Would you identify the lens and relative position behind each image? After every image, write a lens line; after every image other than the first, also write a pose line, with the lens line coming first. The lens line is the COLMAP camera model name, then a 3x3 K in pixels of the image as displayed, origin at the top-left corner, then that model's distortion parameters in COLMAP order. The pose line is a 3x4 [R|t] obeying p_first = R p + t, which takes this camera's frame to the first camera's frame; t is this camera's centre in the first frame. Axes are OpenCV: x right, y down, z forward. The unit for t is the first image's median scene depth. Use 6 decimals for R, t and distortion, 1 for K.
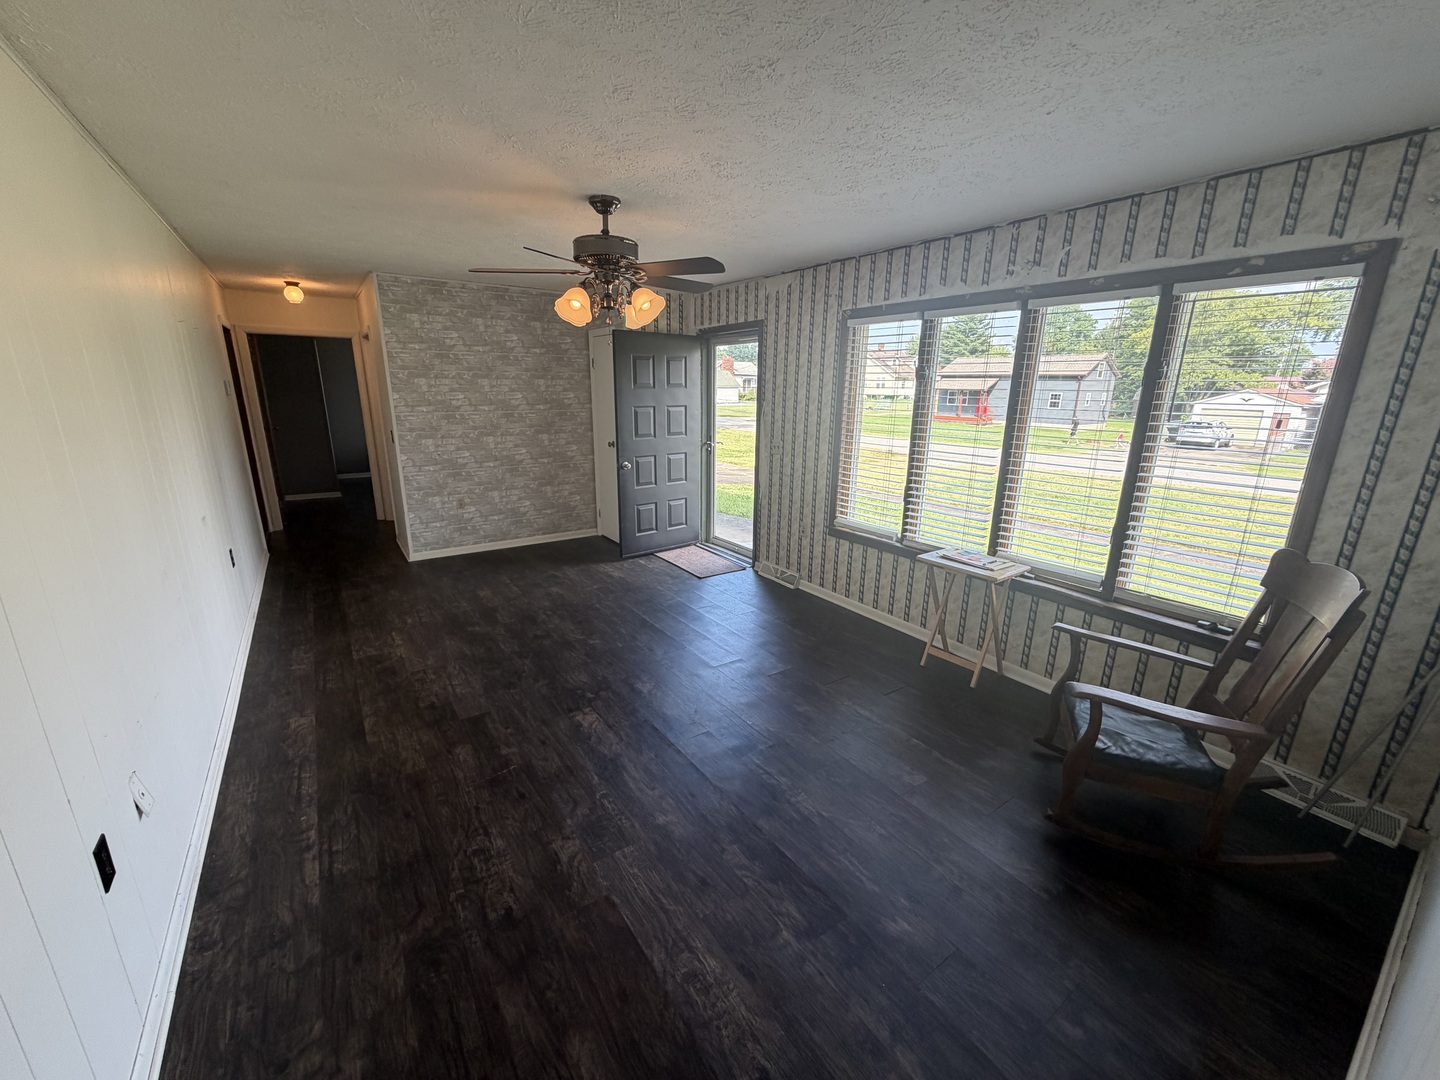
lens RADIAL K [[572.5, 0, 723.1], [0, 572.5, 538.7], [0, 0, 1]] dist [0.000666, -0.000056]
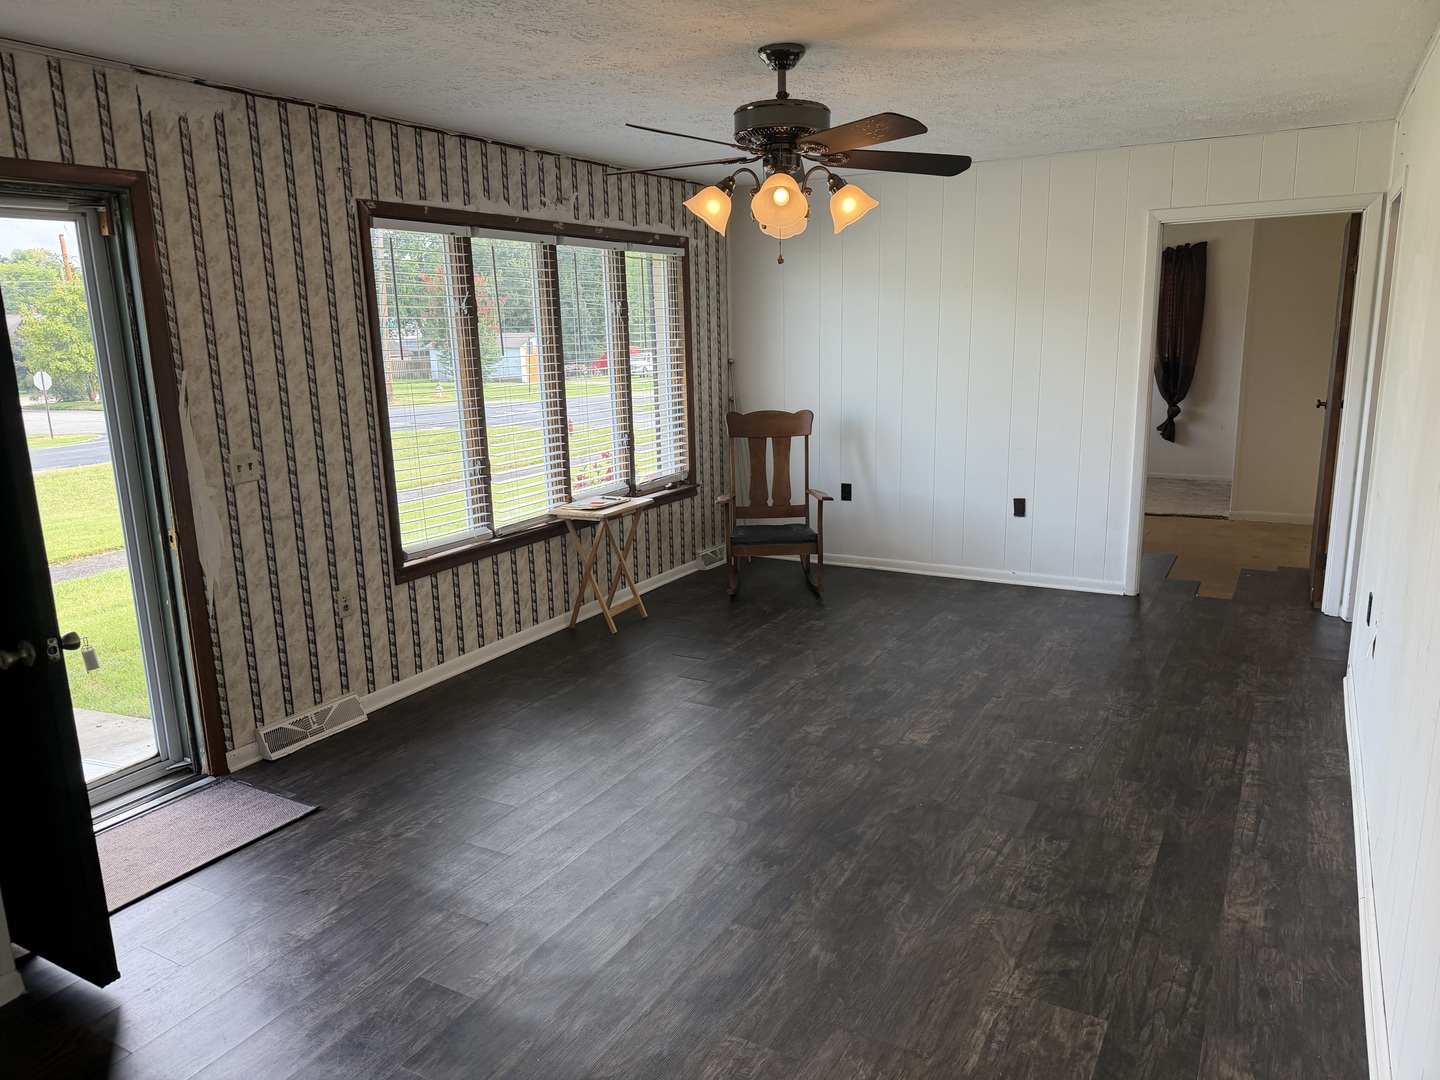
lens RADIAL K [[1002.0, 0, 715.6], [0, 1002.0, 538.4], [0, 0, 1]] dist [0.119541, -0.188156]
pose [[-0.424290, -0.195346, 0.884205, -1.102328], [0.250525, 0.913017, 0.321927, -0.387484], [-0.870181, 0.358106, -0.338445, 1.376124]]
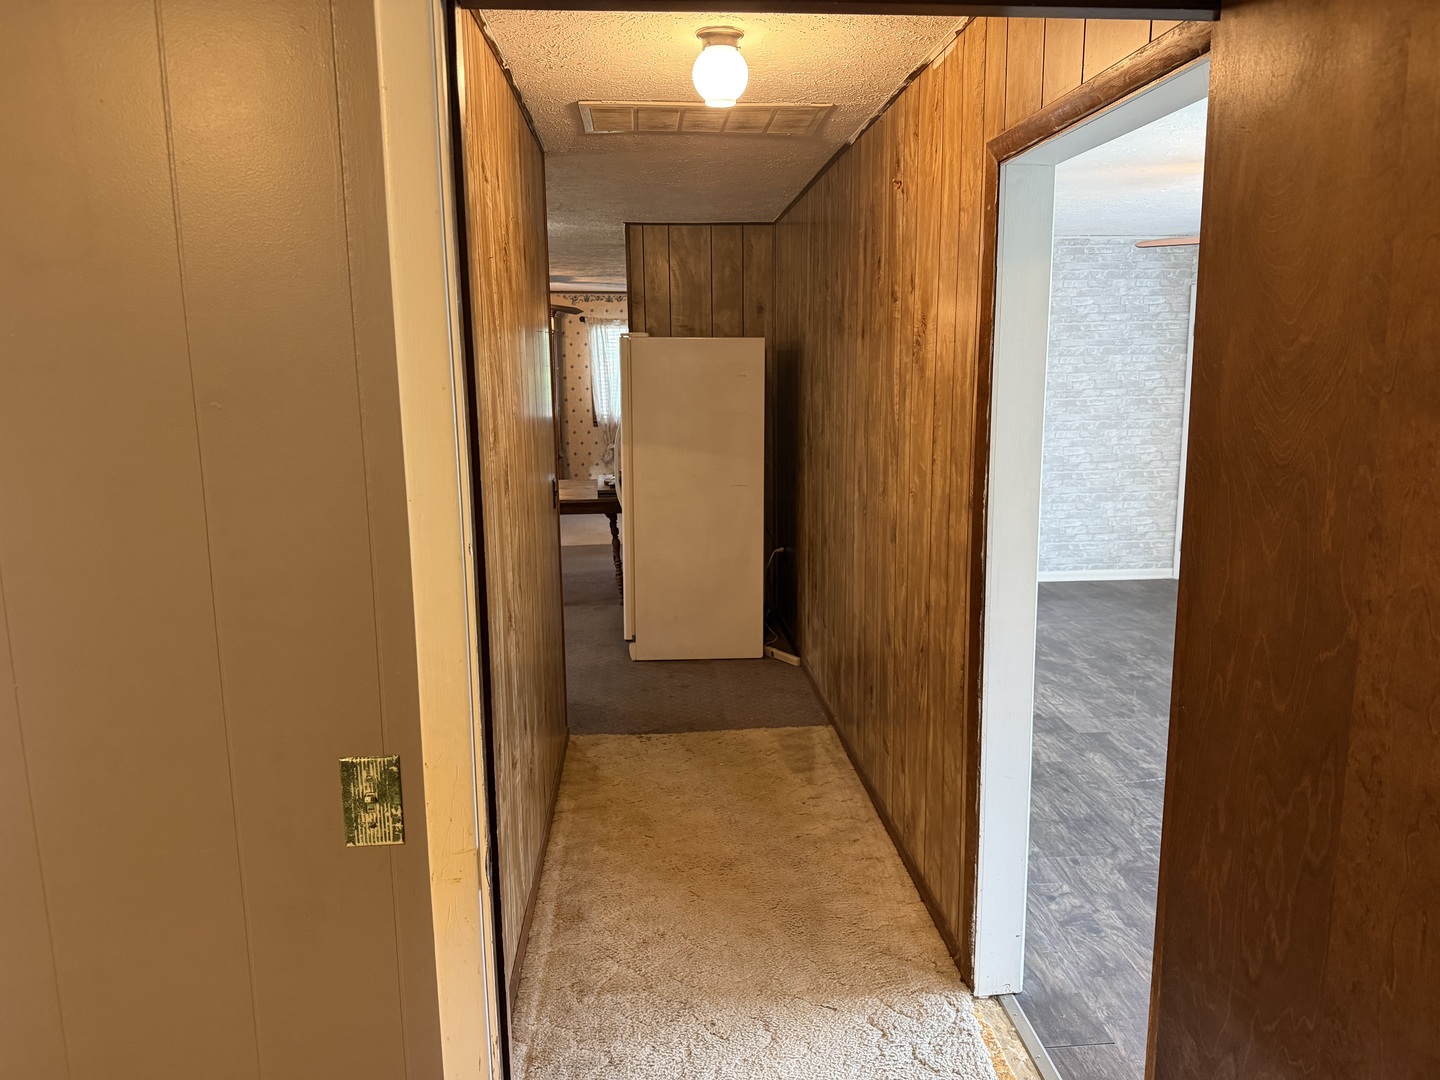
lens RADIAL K [[1002.0, 0, 715.6], [0, 1002.0, 538.4], [0, 0, 1]] dist [0.119541, -0.188156]
pose [[0.853489, 0.067598, -0.516708, -0.117084], [-0.111038, 0.992371, -0.053584, 0.135584], [0.509143, 0.103108, 0.854484, -0.588530]]
